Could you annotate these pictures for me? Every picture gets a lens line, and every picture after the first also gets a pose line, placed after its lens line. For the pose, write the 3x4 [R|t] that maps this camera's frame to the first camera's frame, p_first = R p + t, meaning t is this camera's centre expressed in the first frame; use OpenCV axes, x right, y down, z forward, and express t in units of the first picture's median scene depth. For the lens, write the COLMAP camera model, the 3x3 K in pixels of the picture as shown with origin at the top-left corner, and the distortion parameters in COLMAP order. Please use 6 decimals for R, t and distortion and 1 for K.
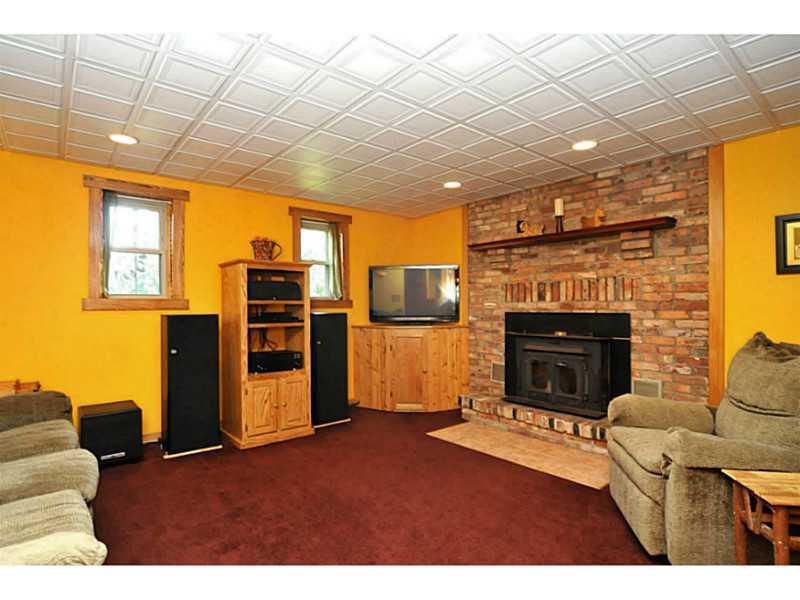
lens RADIAL K [[424.4, 0, 390.7], [0, 424.4, 305.6], [0, 0, 1]] dist [0.002857, 0.000872]
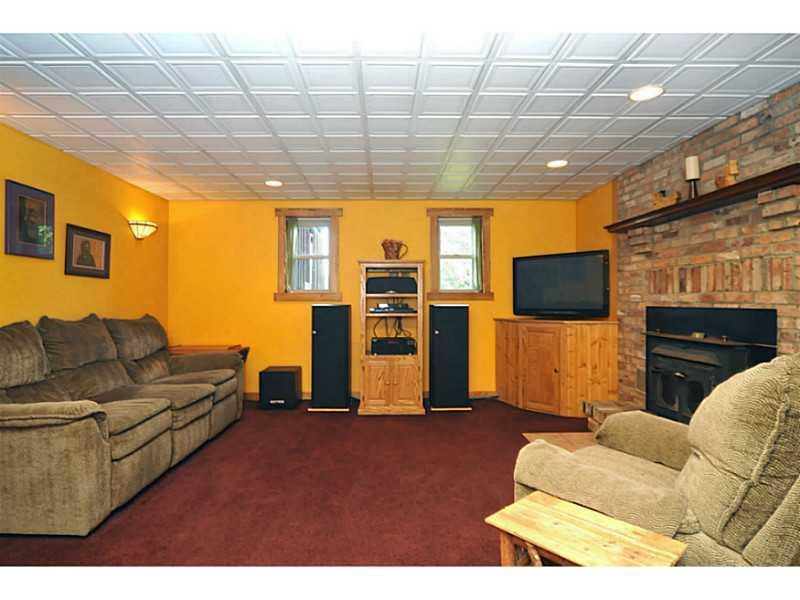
lens RADIAL K [[441.2, 0, 400.0], [0, 441.2, 300.0], [0, 0, 1]] dist [0.000309, 0.000767]
pose [[0.786718, 0.002999, -0.617306, 0.467264], [-0.000570, 0.999991, 0.004131, 0.000595], [0.617313, -0.002898, 0.786712, 0.060249]]
